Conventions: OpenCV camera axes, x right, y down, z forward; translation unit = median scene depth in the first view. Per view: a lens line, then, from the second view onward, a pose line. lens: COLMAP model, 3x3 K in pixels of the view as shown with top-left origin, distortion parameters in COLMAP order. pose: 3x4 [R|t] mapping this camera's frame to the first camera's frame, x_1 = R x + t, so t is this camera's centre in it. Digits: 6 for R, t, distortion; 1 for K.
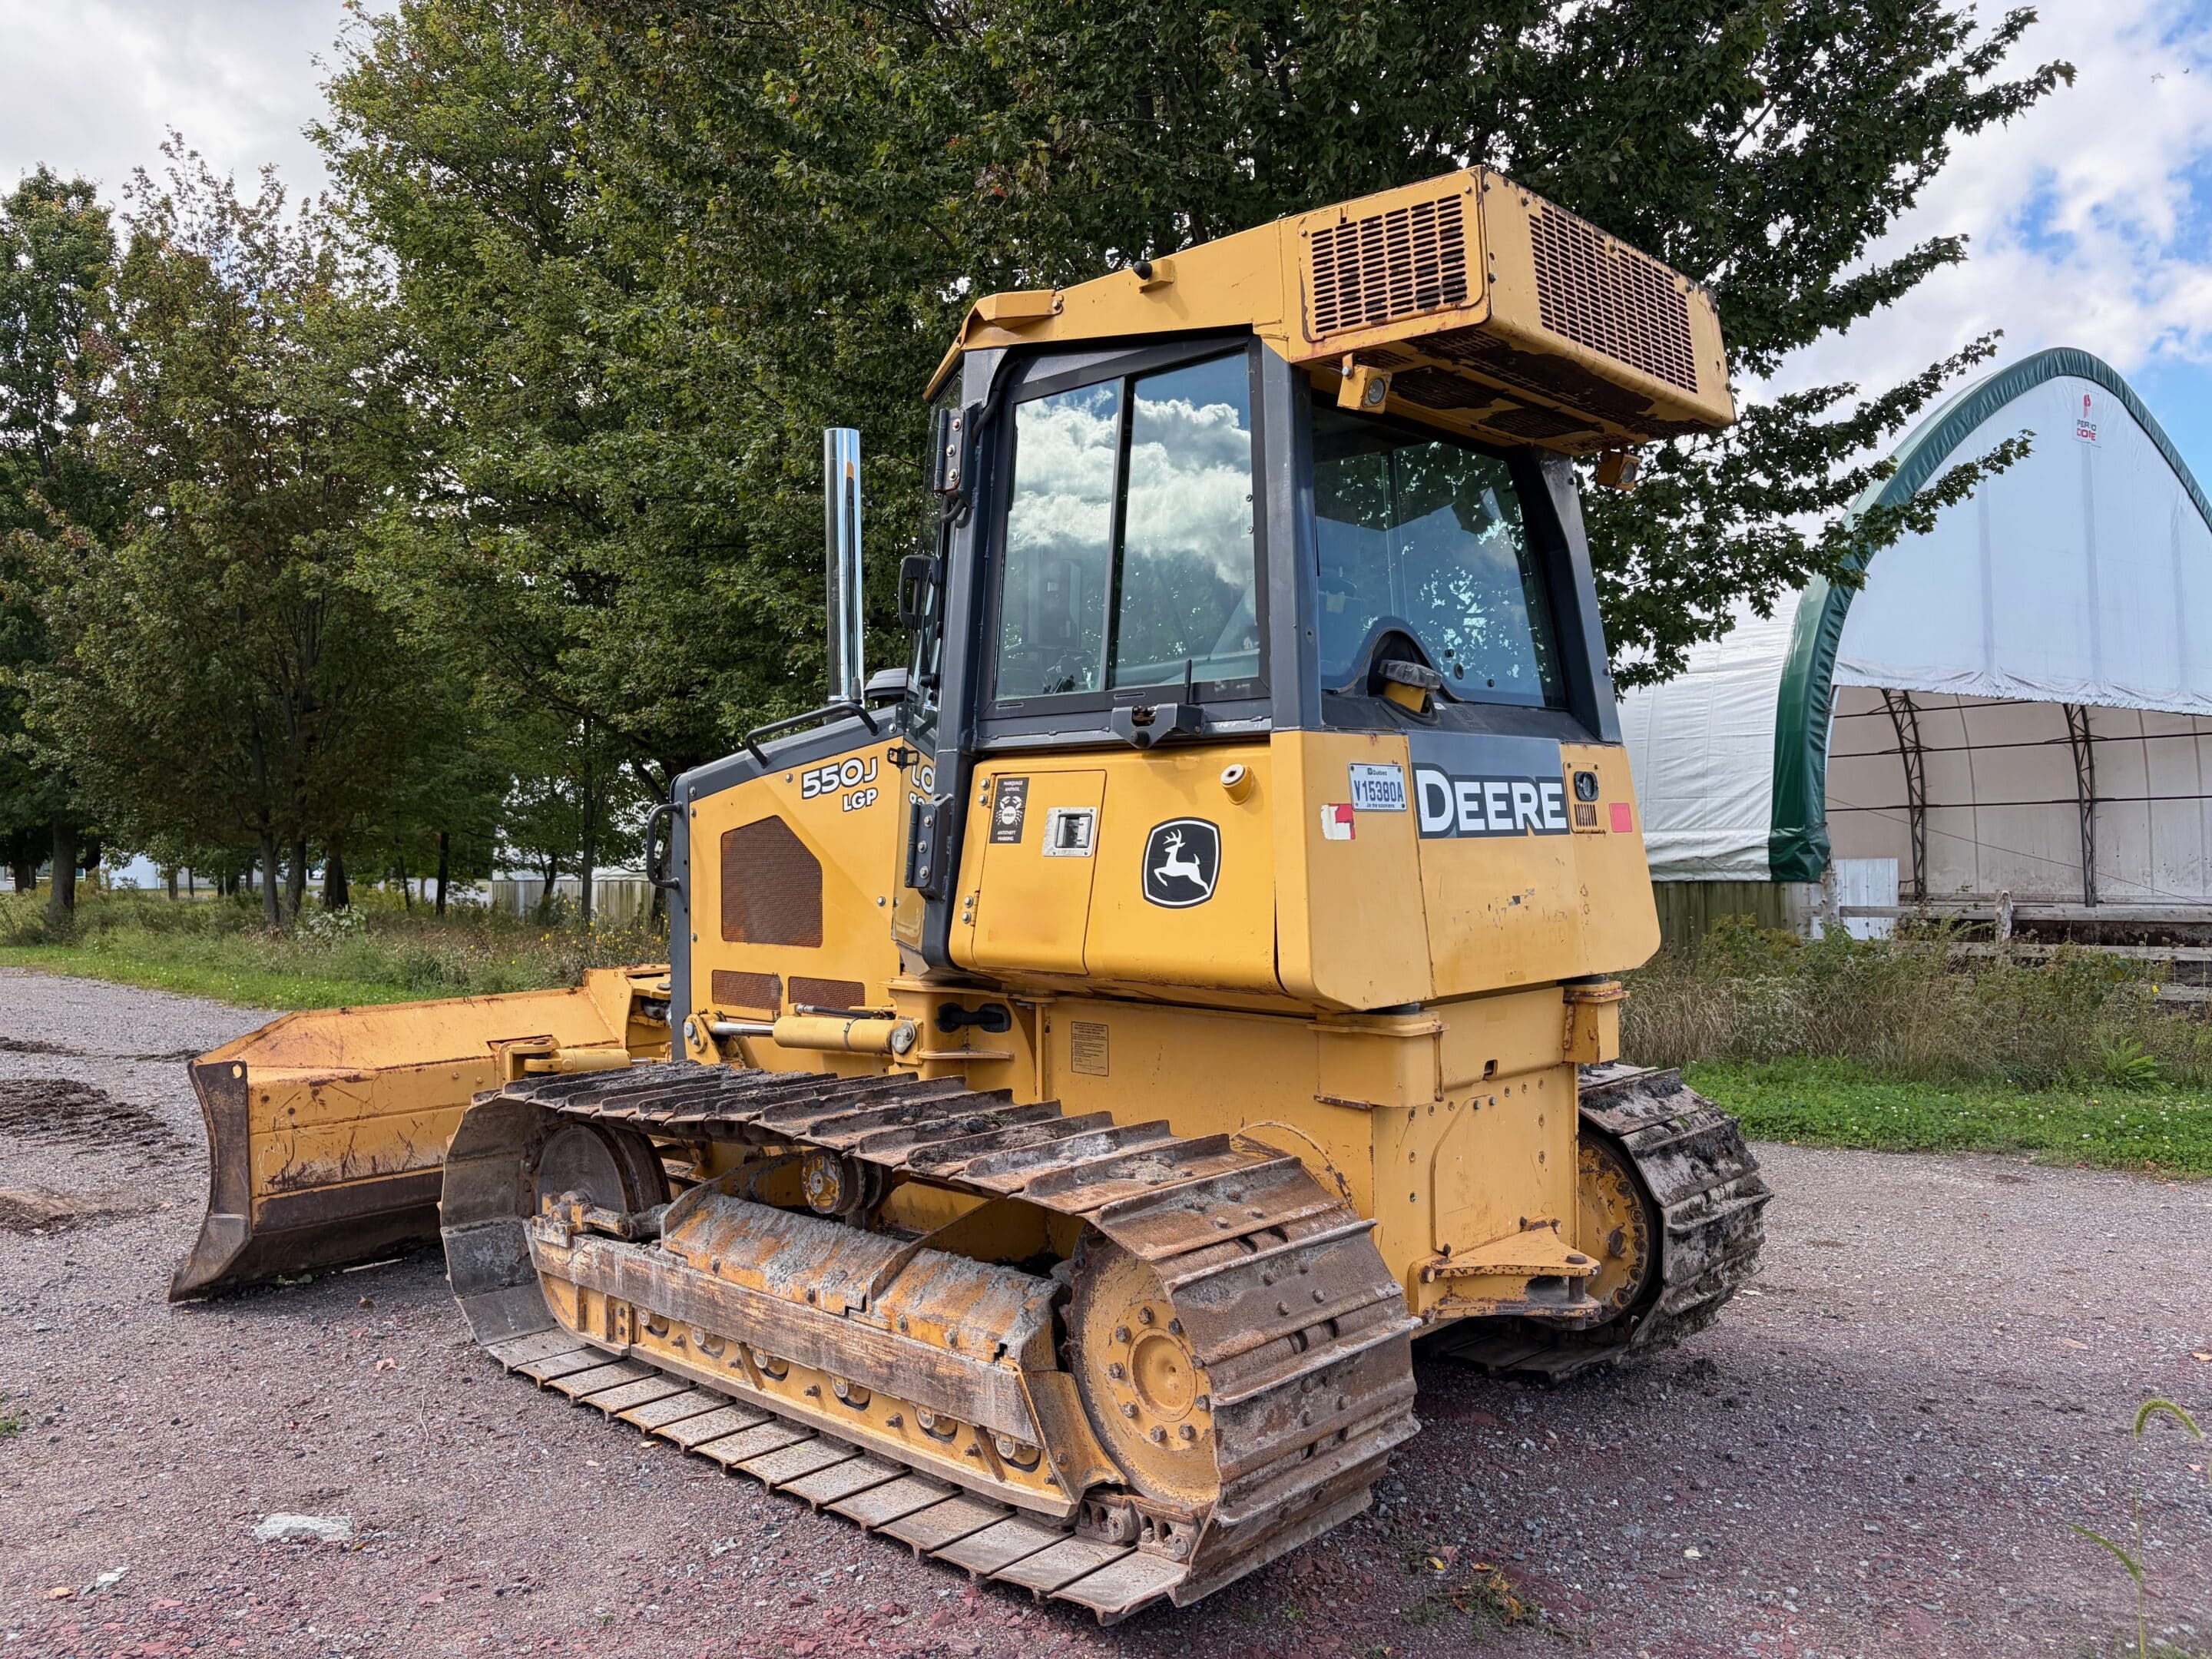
lens RADIAL K [[1668.7, 0, 1103.6], [0, 1668.7, 815.6], [0, 0, 1]] dist [0.069569, -0.088253]
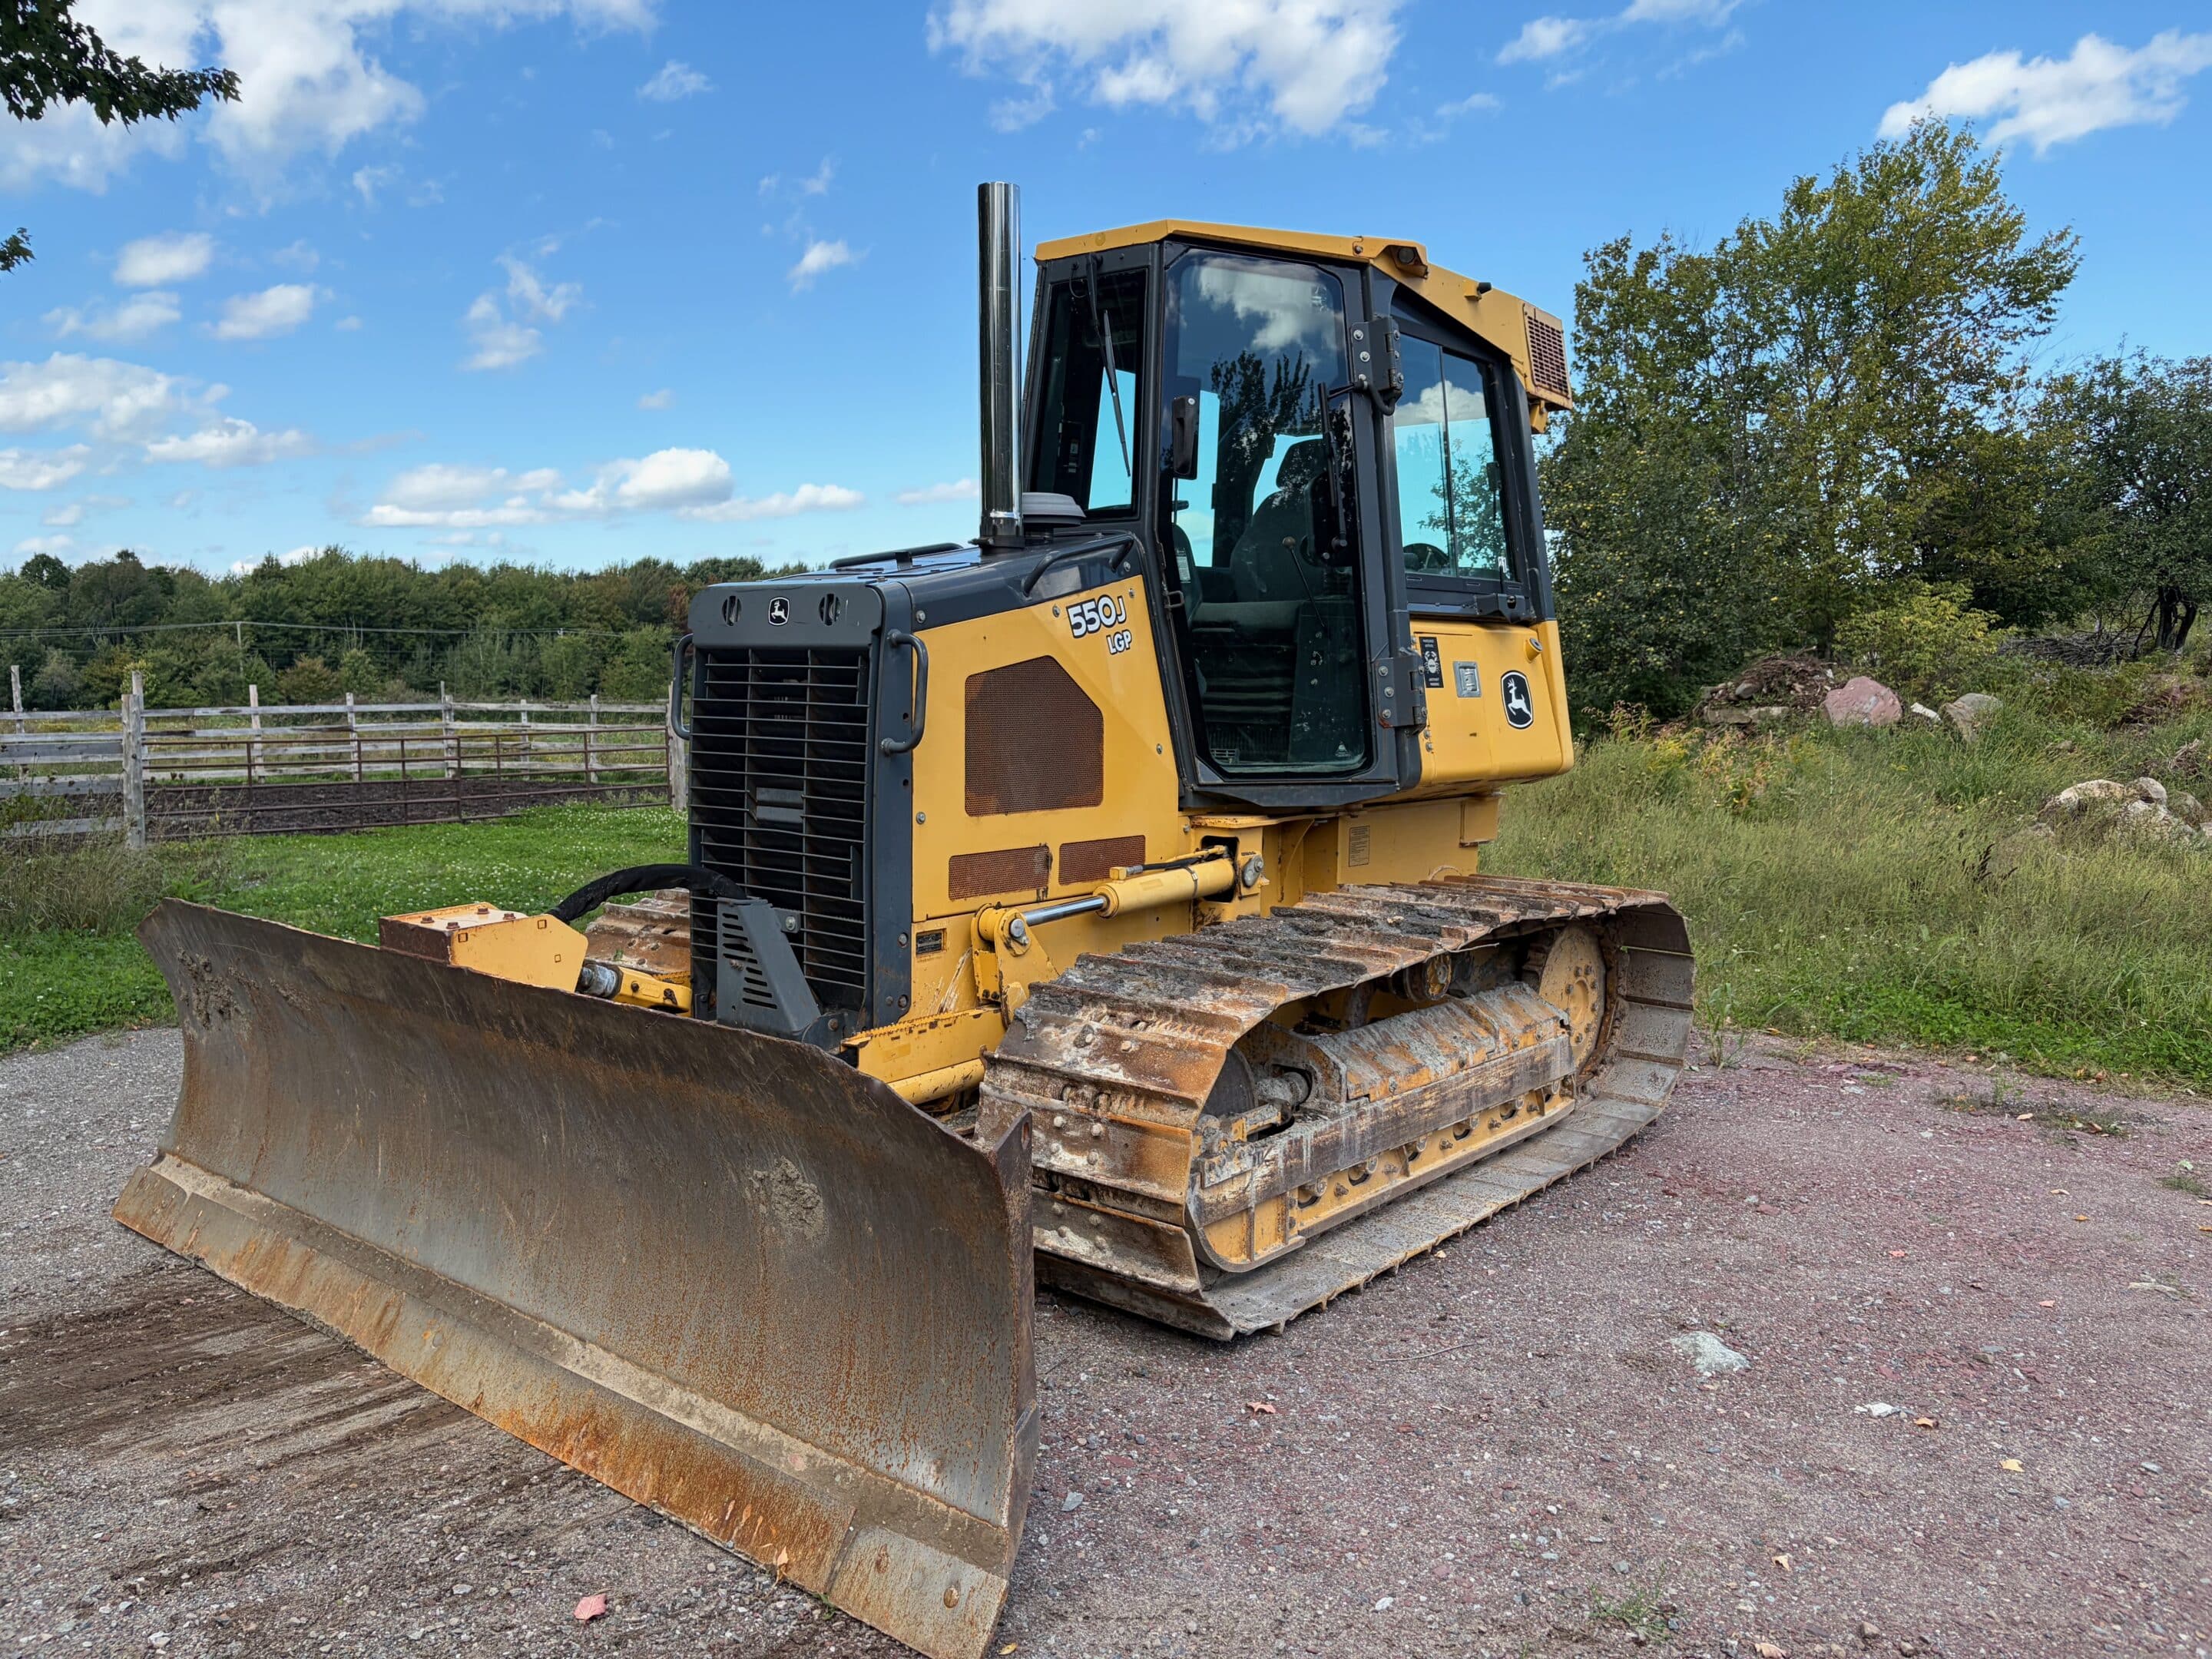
lens RADIAL K [[1668.7, 0, 1103.6], [0, 1668.7, 815.6], [0, 0, 1]] dist [0.069569, -0.088253]
pose [[-0.044569, -0.071721, 0.996428, -1.216745], [-0.010735, 0.997396, 0.071311, 0.023377], [-0.998949, -0.007518, -0.045223, 1.188662]]
